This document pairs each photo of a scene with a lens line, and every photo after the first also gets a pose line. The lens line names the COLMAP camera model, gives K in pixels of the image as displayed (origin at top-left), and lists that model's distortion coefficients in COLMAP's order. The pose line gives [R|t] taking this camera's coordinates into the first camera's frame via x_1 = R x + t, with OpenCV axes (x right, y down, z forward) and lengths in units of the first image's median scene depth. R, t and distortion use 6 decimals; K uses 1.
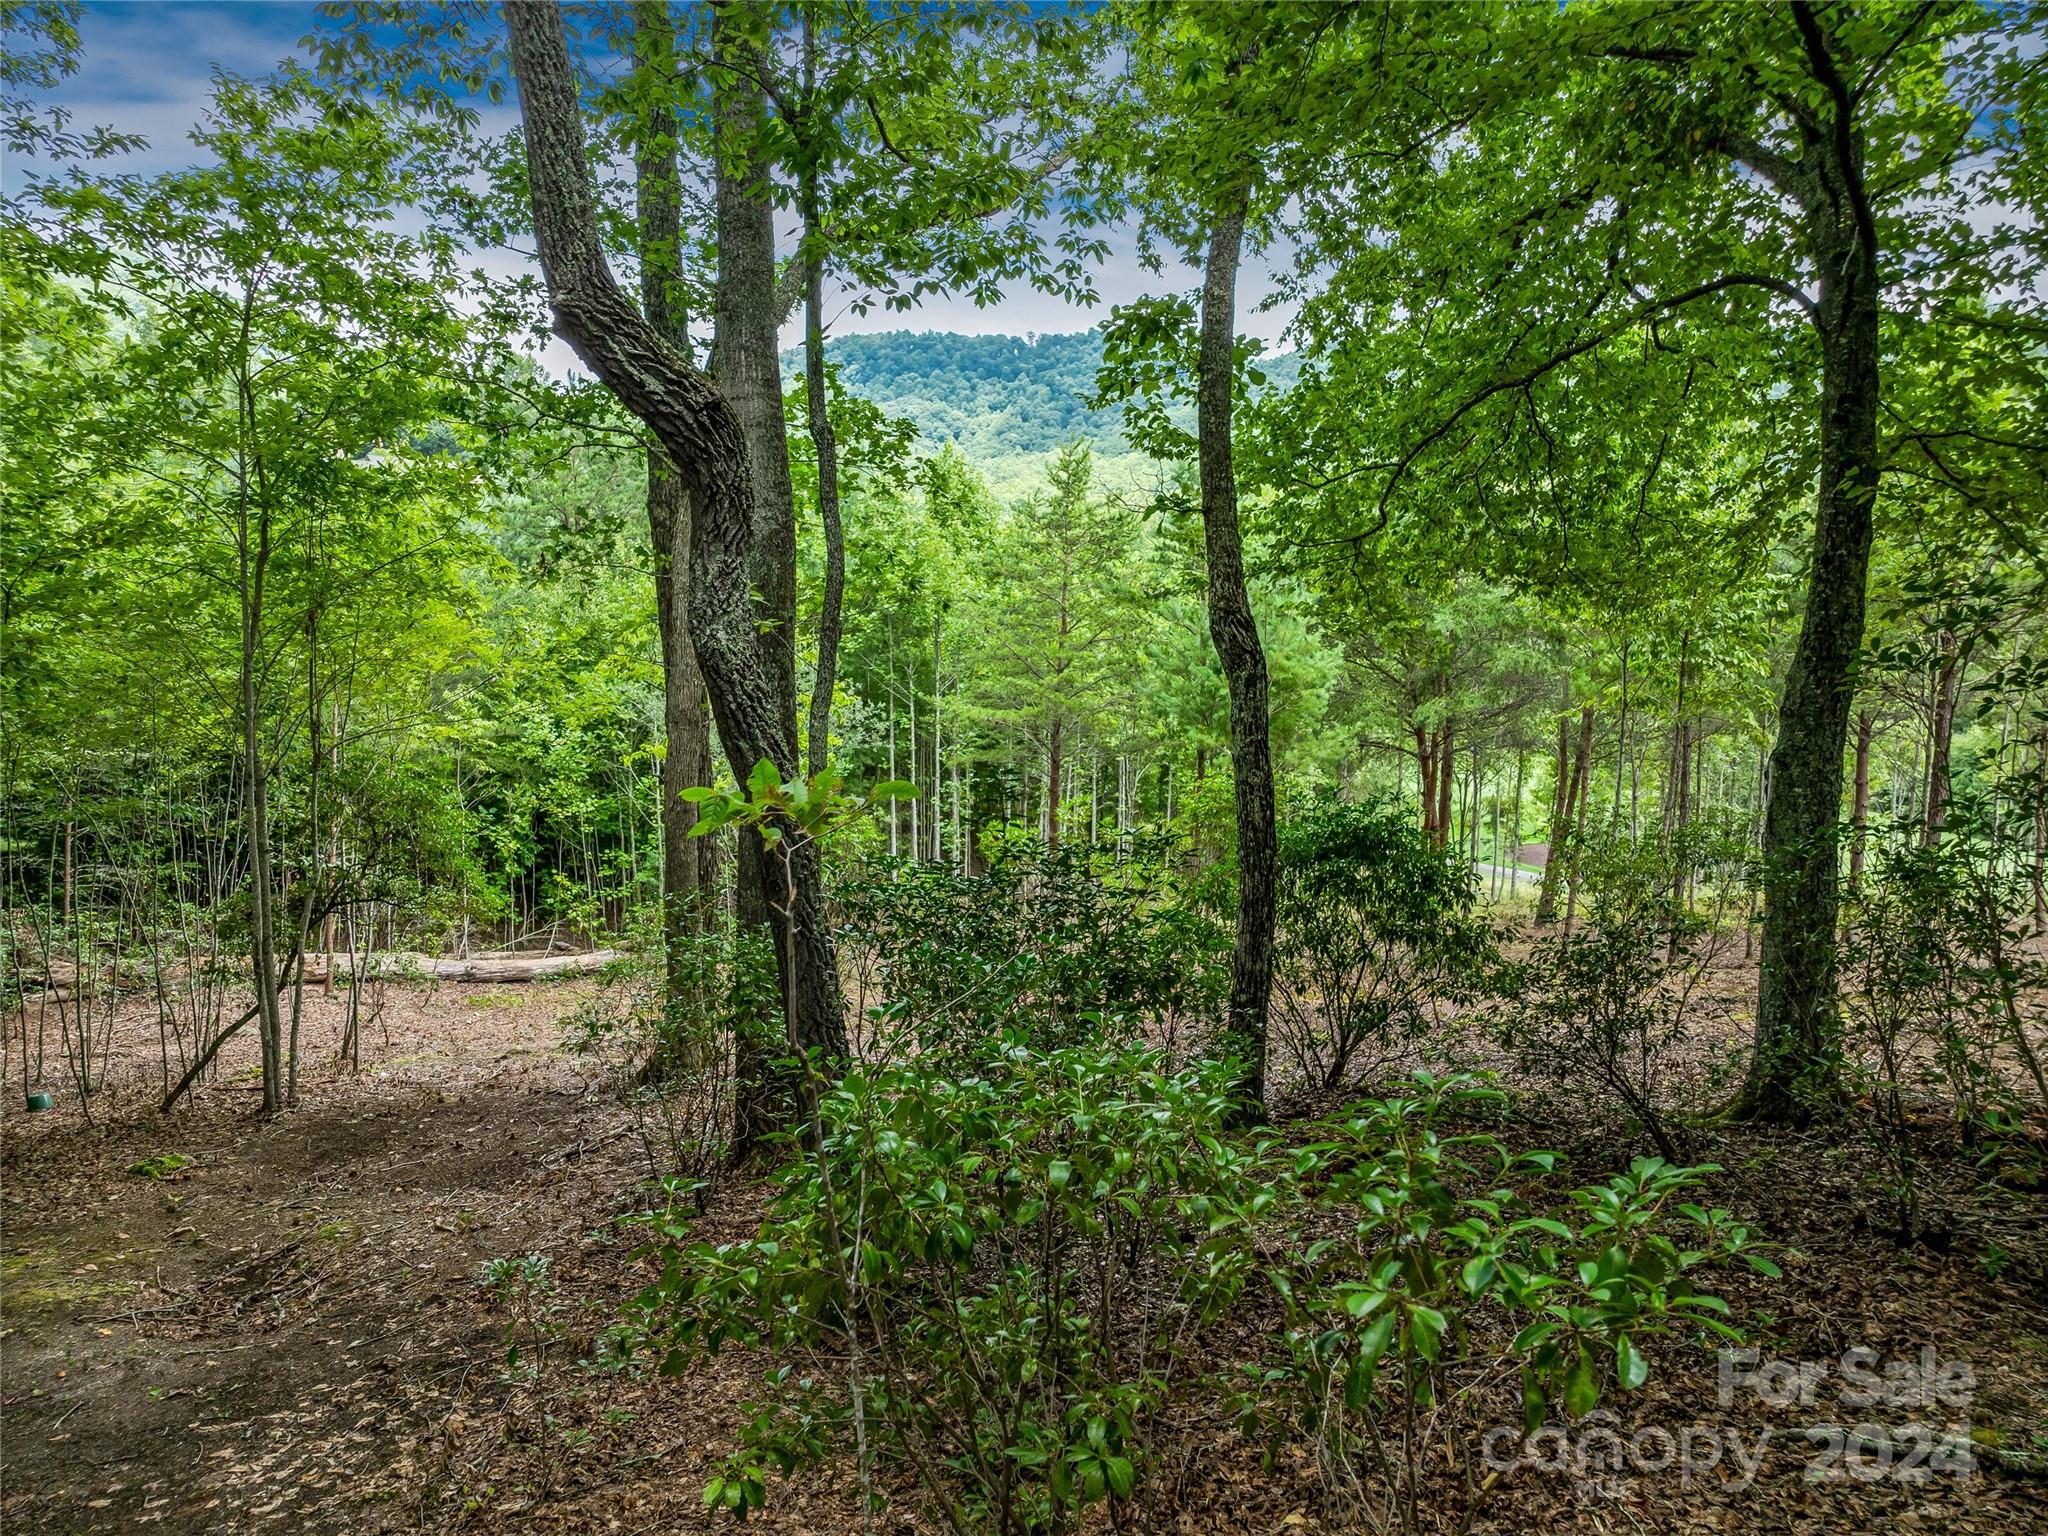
lens RADIAL K [[1457.2, 0, 1024.0], [0, 1457.2, 768.0], [0, 0, 1]] dist [-0.048909, 0.025765]
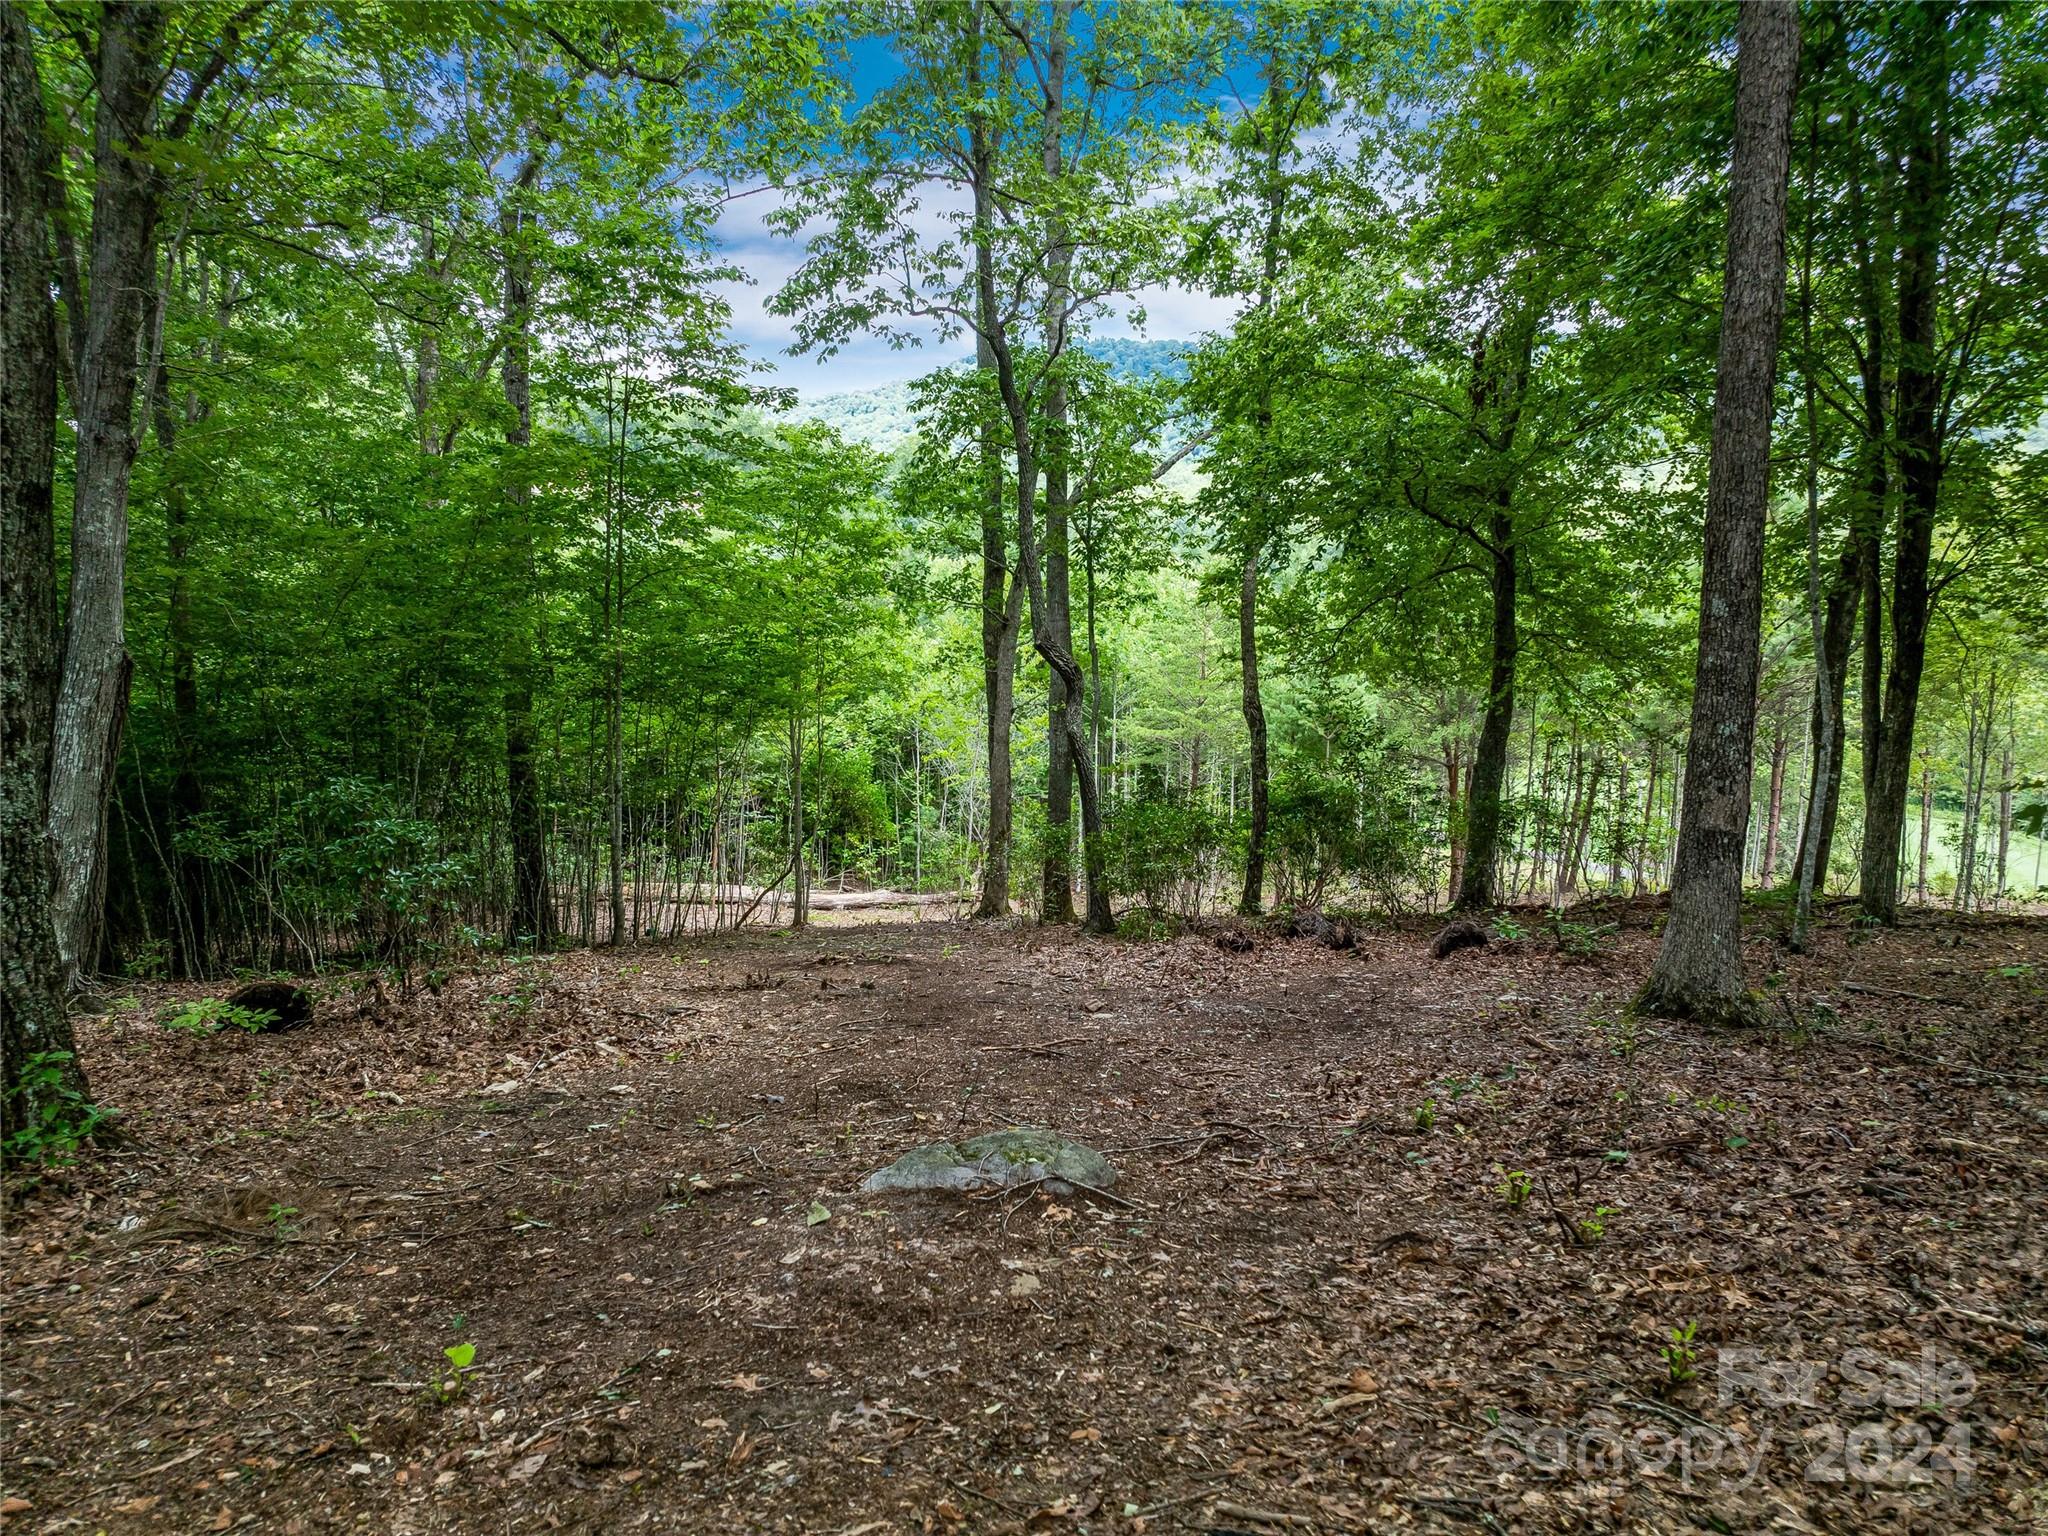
lens RADIAL K [[1449.5, 0, 1024.0], [0, 1449.5, 768.0], [0, 0, 1]] dist [0.009873, -0.080792]
pose [[0.993437, 0.017759, -0.112989, 0.014633], [-0.017855, 0.999841, 0.000164, 0.002012], [0.112974, 0.001855, 0.993596, -0.499552]]
